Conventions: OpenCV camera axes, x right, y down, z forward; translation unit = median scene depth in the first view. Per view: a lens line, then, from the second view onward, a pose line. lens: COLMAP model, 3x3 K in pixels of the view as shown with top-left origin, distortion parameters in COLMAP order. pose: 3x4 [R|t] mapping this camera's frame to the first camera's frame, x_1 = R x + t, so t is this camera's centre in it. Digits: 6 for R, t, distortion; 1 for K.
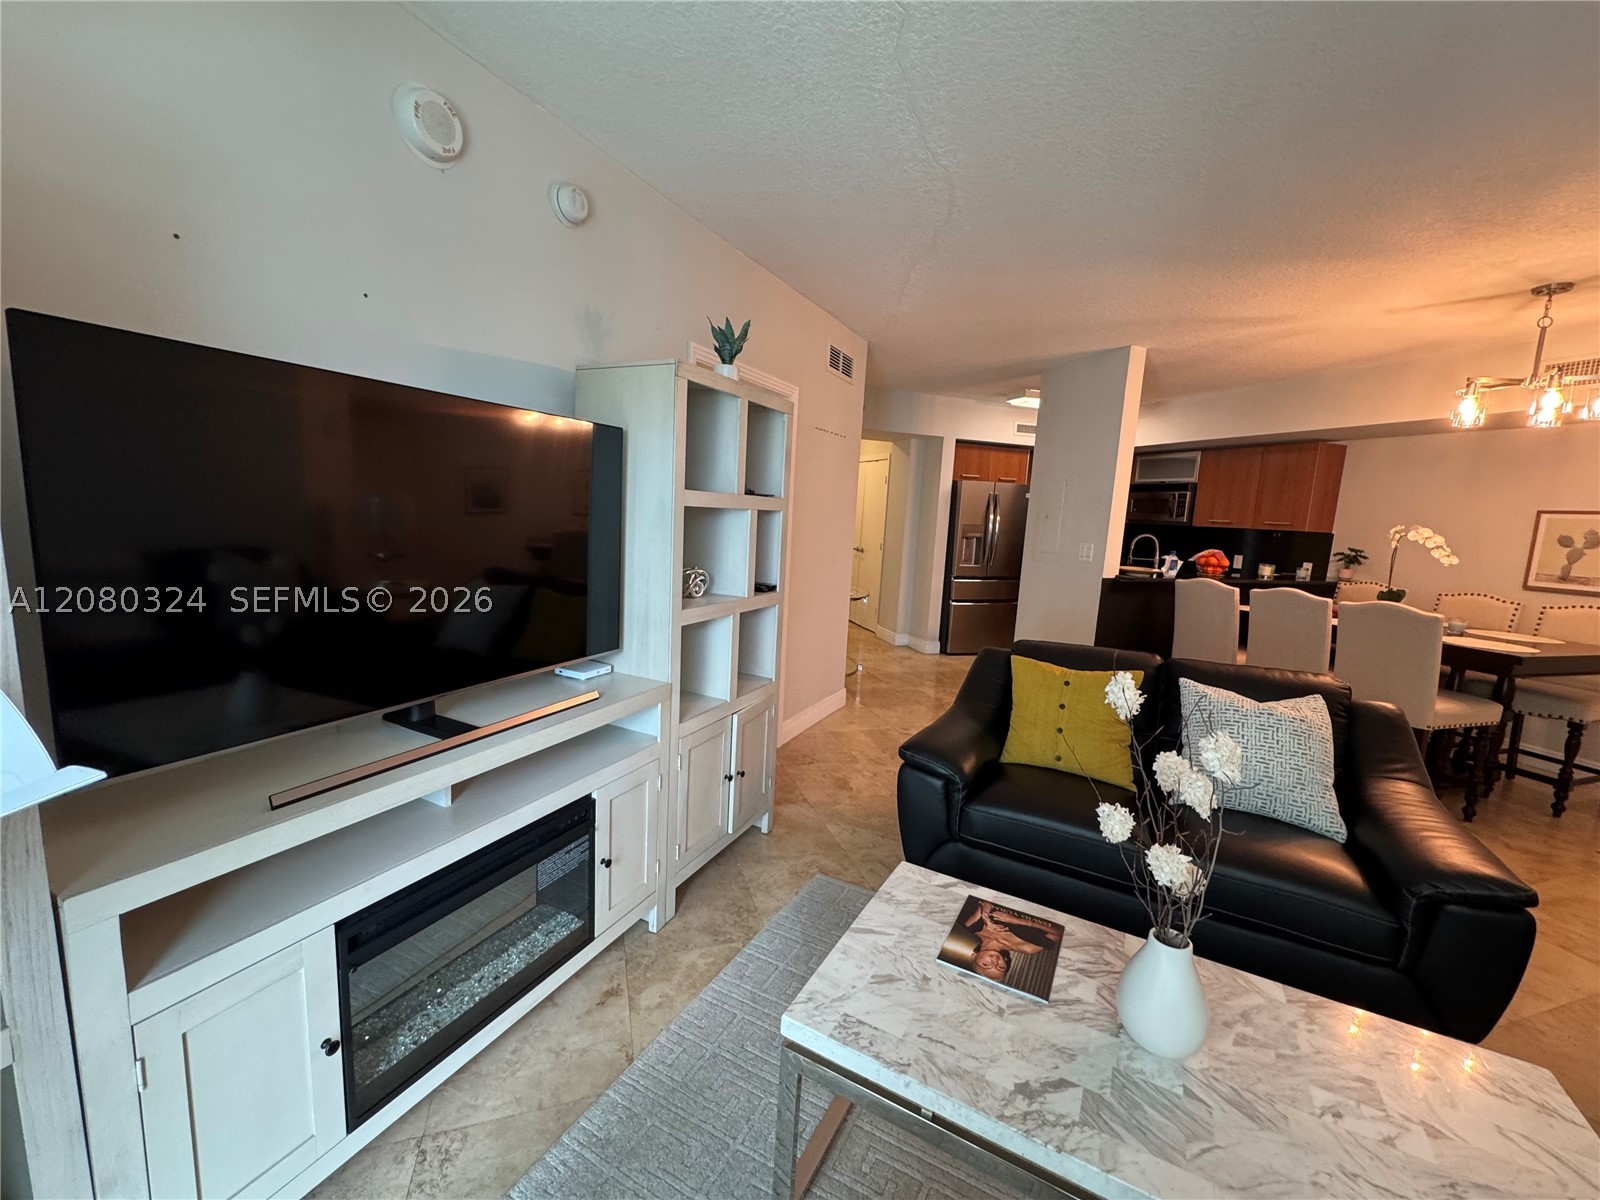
lens RADIAL K [[637.5, 0, 799.5], [0, 637.5, 599.9], [0, 0, 1]] dist [-0.003782, 0.000264]
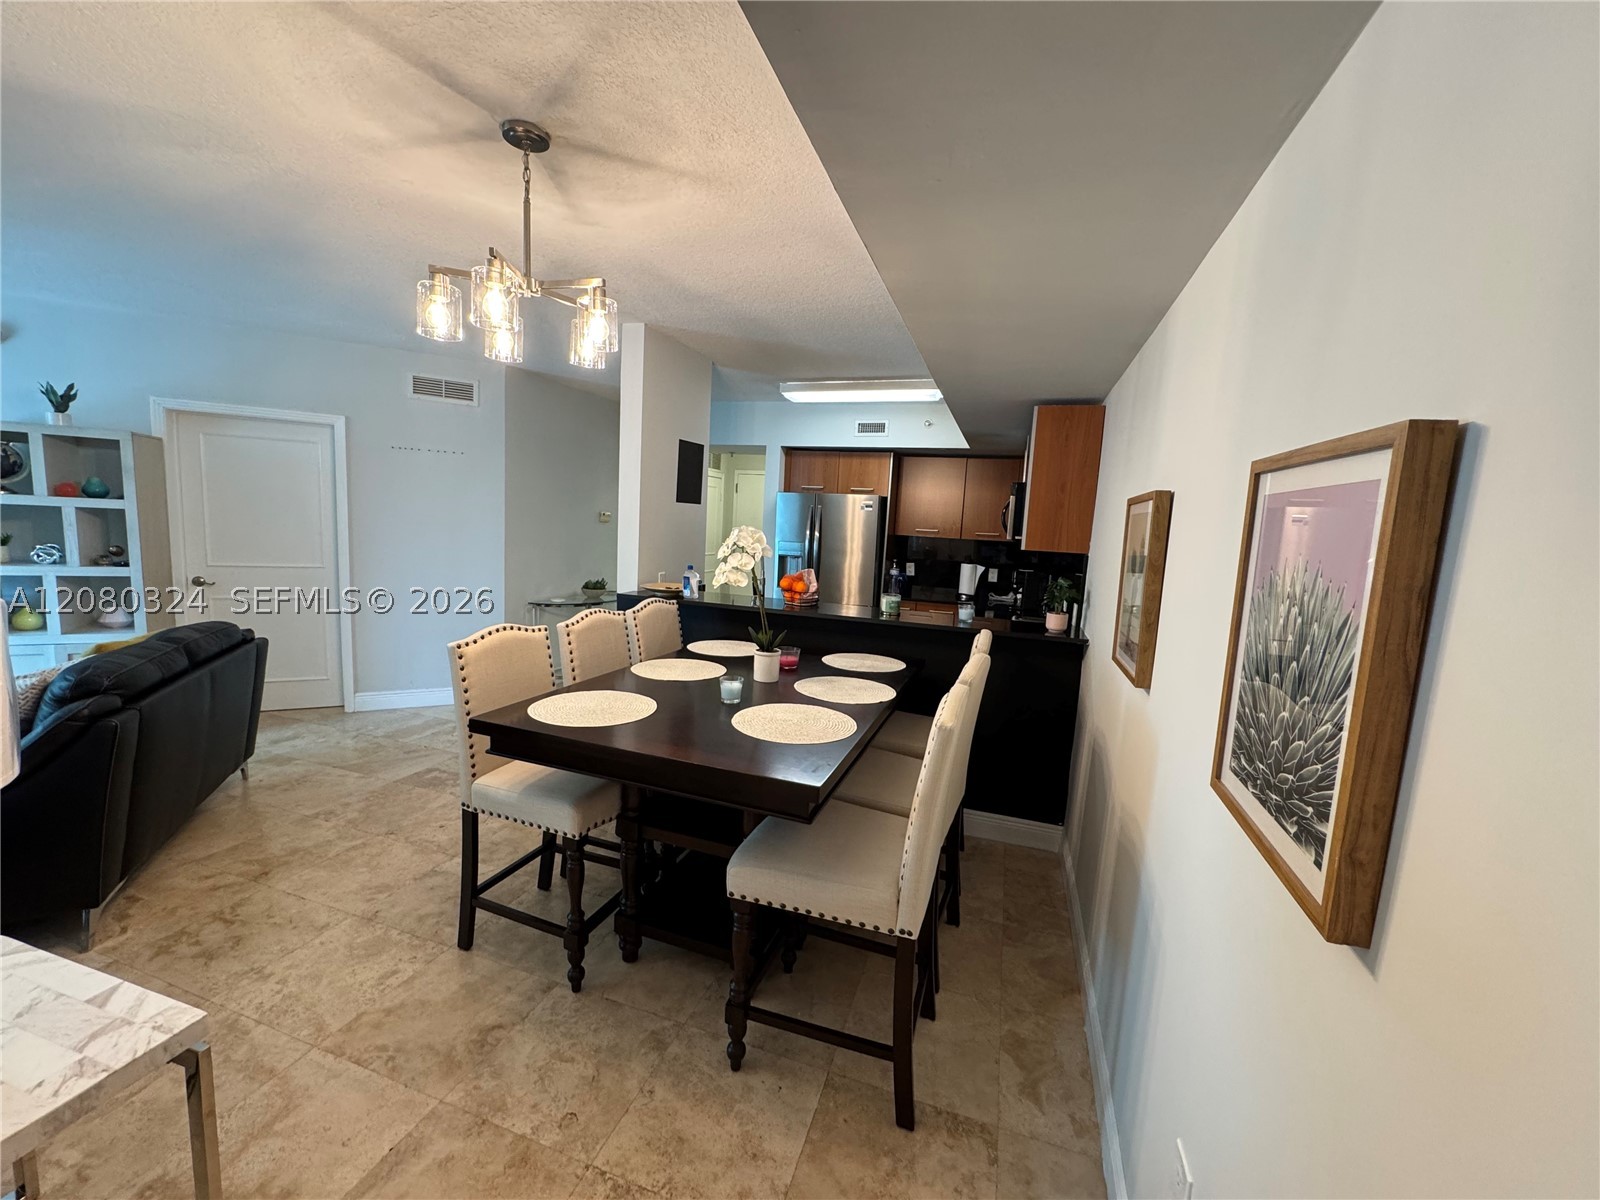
lens RADIAL K [[637.5, 0, 800.0], [0, 637.5, 600.8], [0, 0, 1]] dist [-0.003782, 0.000264]
pose [[0.805488, 0.064987, -0.589038, 2.222628], [-0.095677, 0.995190, -0.021039, -0.055977], [0.584838, 0.073305, 0.807831, 0.840243]]
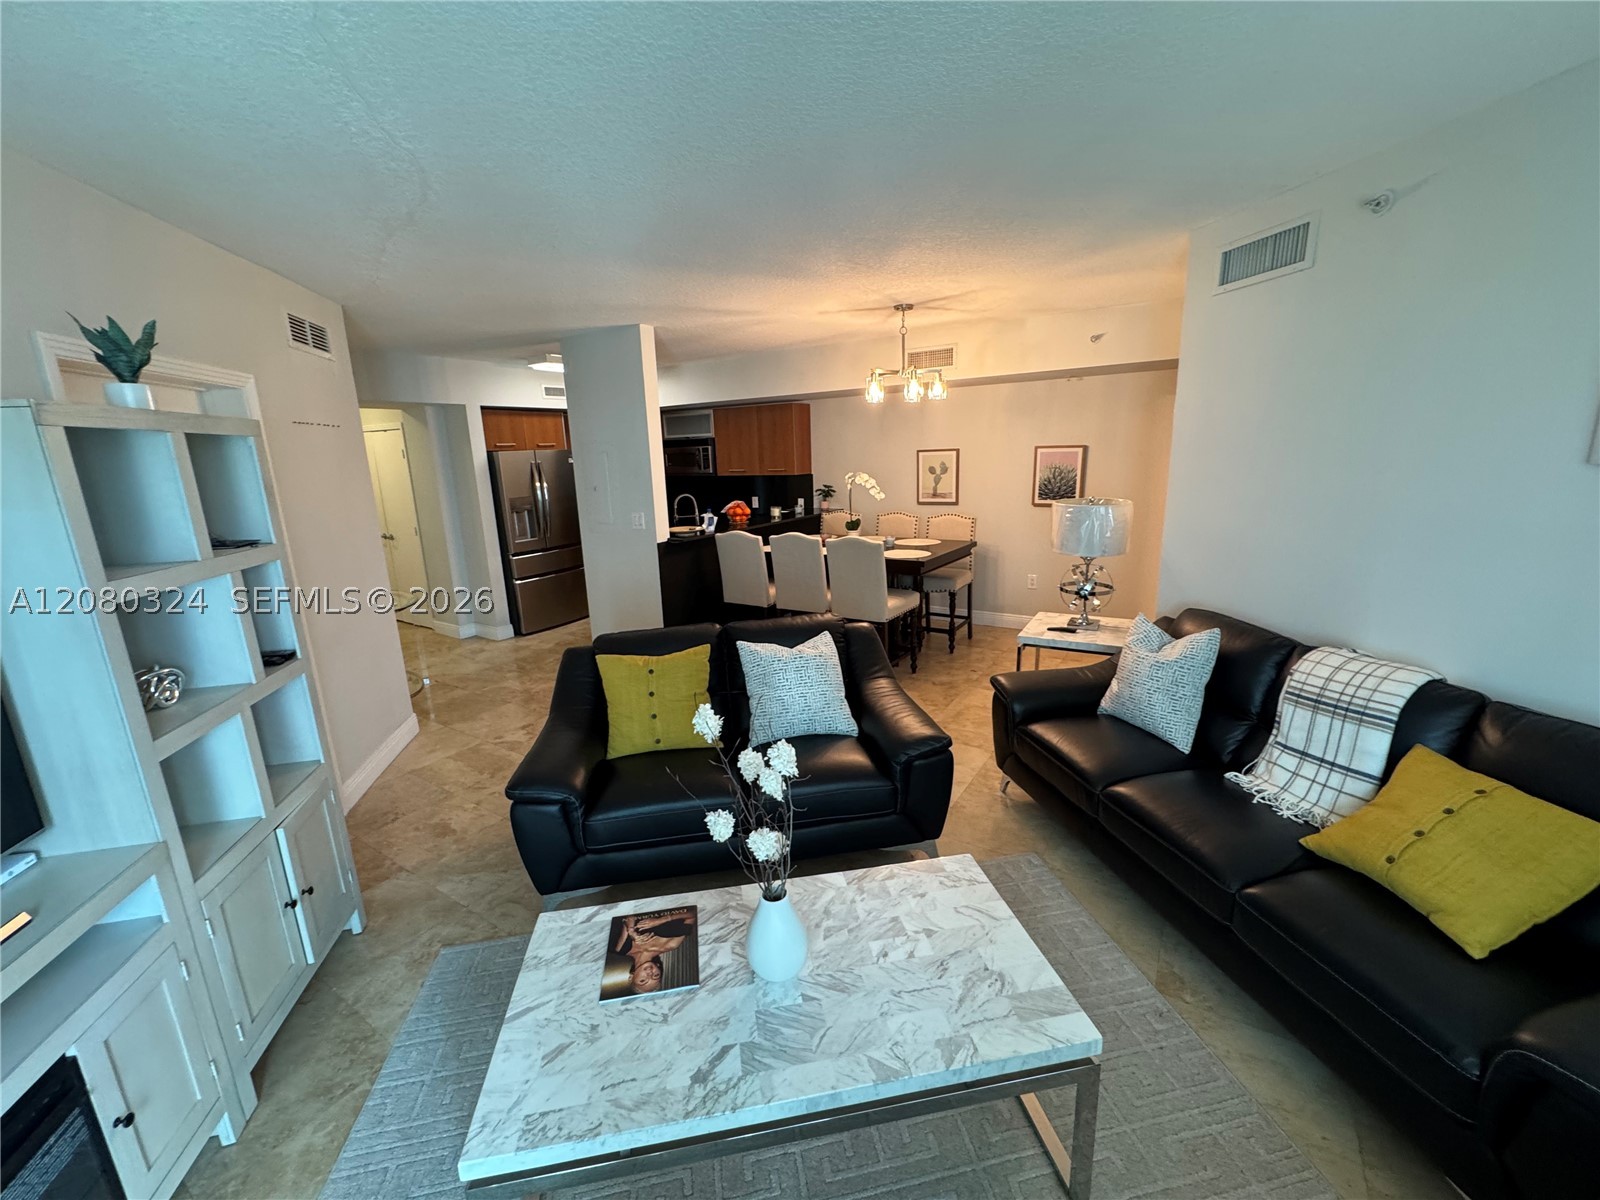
lens RADIAL K [[637.5, 0, 797.1], [0, 637.5, 599.7], [0, 0, 1]] dist [-0.003782, 0.000264]
pose [[0.776572, -0.217726, 0.591211, -0.005689], [0.162094, 0.975846, 0.146461, -0.114077], [-0.608819, -0.017906, 0.793107, -0.018902]]
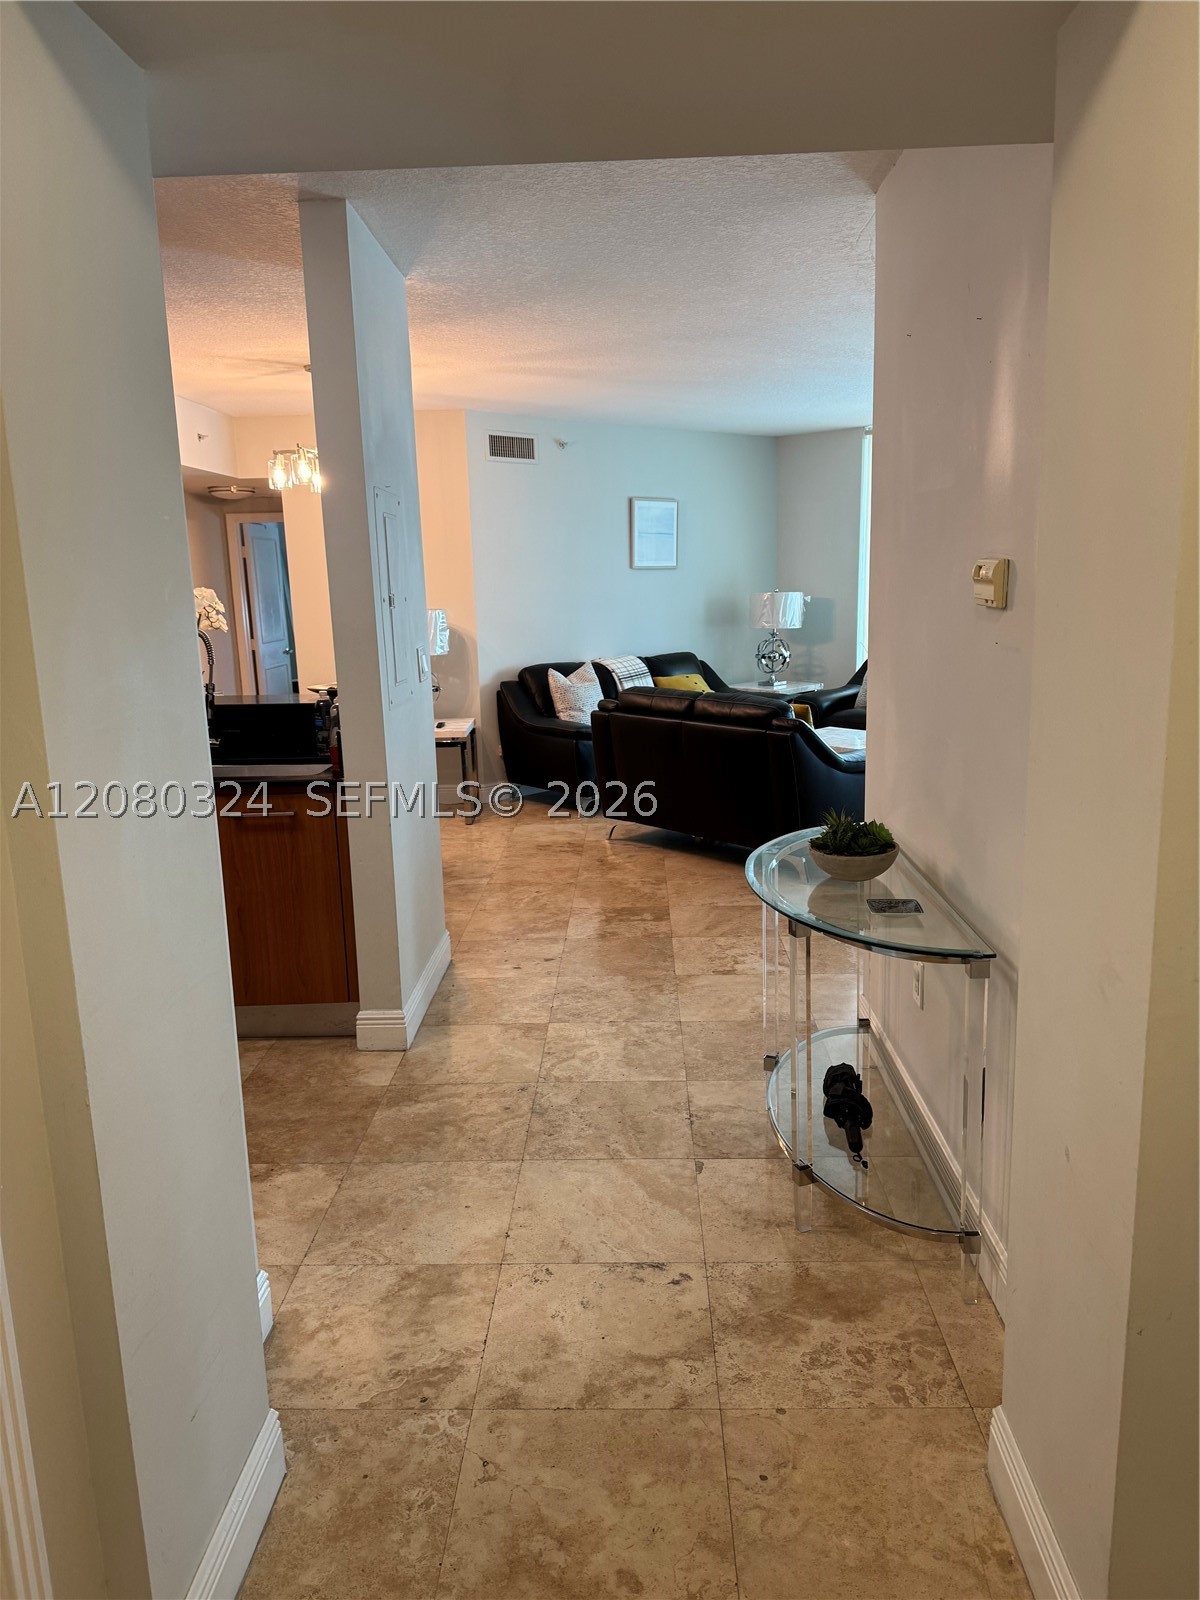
lens RADIAL K [[1104.8, 0, 593.1], [0, 1104.8, 805.0], [0, 0, 1]] dist [0.101811, -0.000016]
pose [[-0.938201, -0.094149, 0.333040, -0.000195], [0.027876, 0.938604, 0.343869, -0.535976], [-0.344967, 0.331902, -0.877974, 3.480957]]
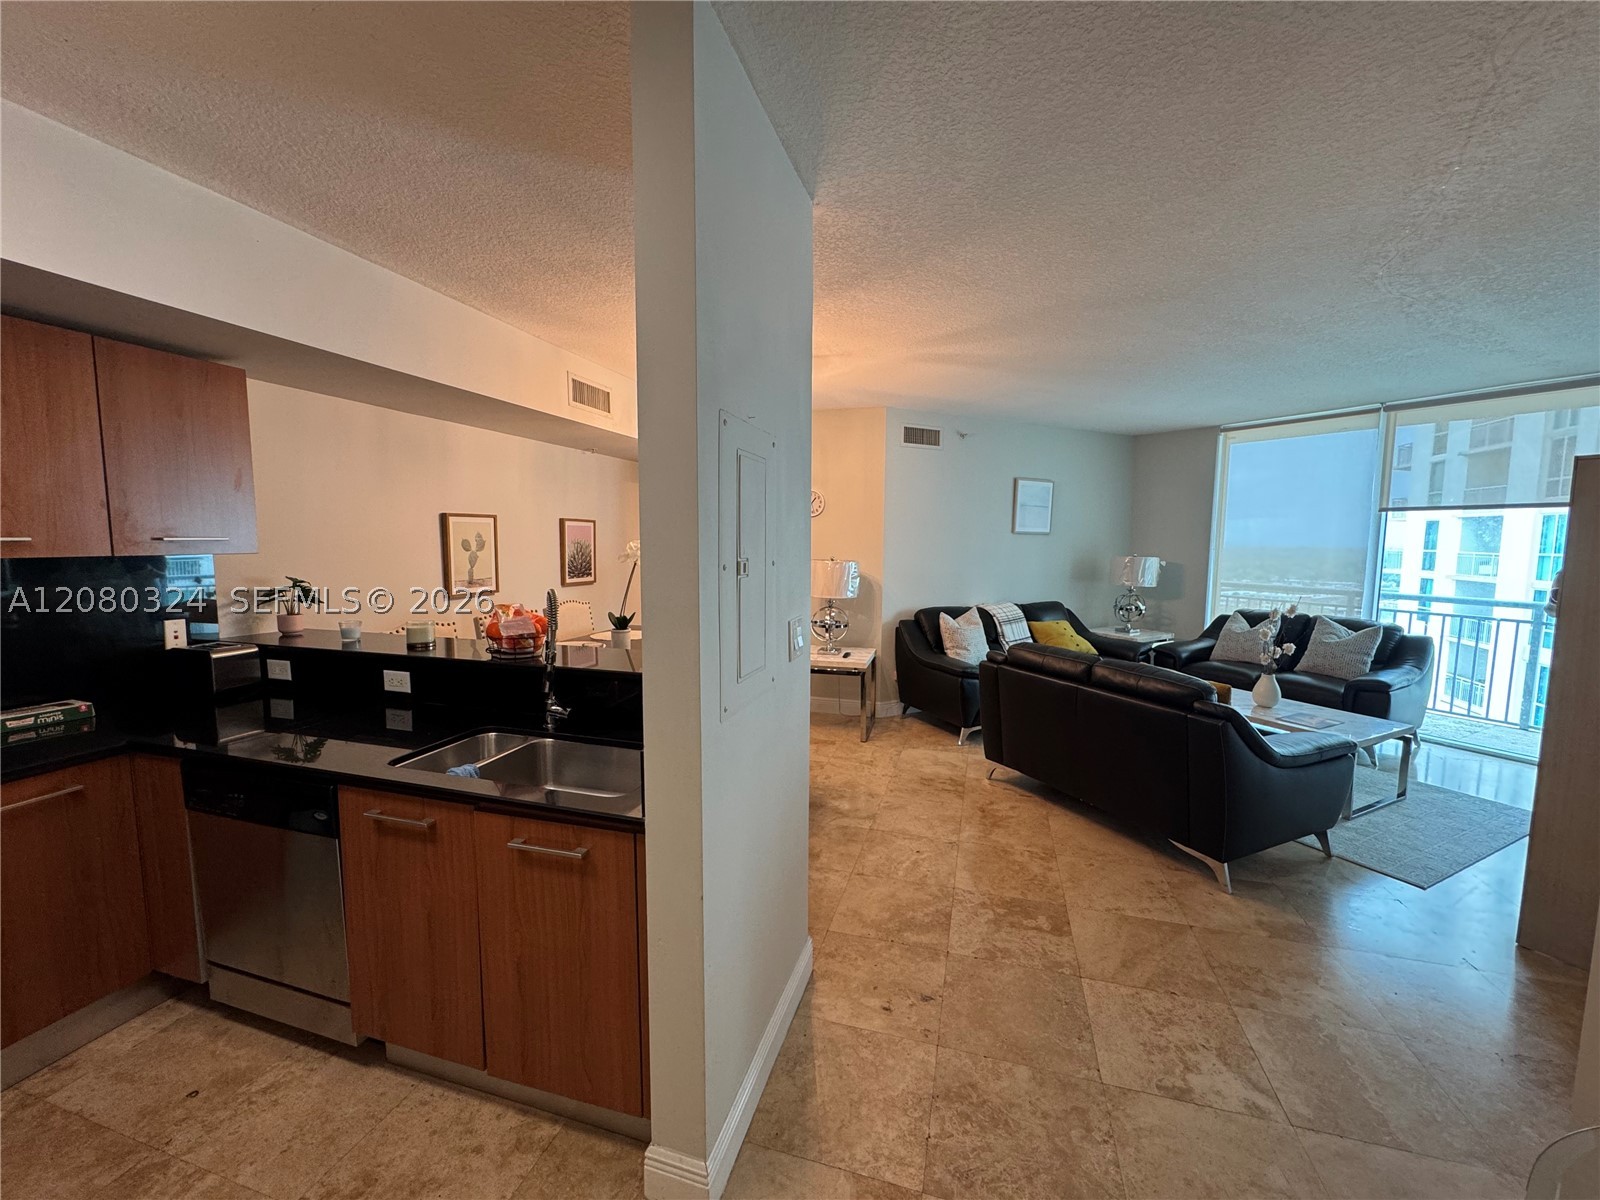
lens RADIAL K [[637.5, 0, 799.2], [0, 637.5, 601.8], [0, 0, 1]] dist [-0.003782, 0.000264]
pose [[-0.821183, -0.114064, 0.559150, 0.398185], [0.031530, 0.969255, 0.244029, -0.398270], [-0.569794, 0.218022, -0.792339, 2.597888]]
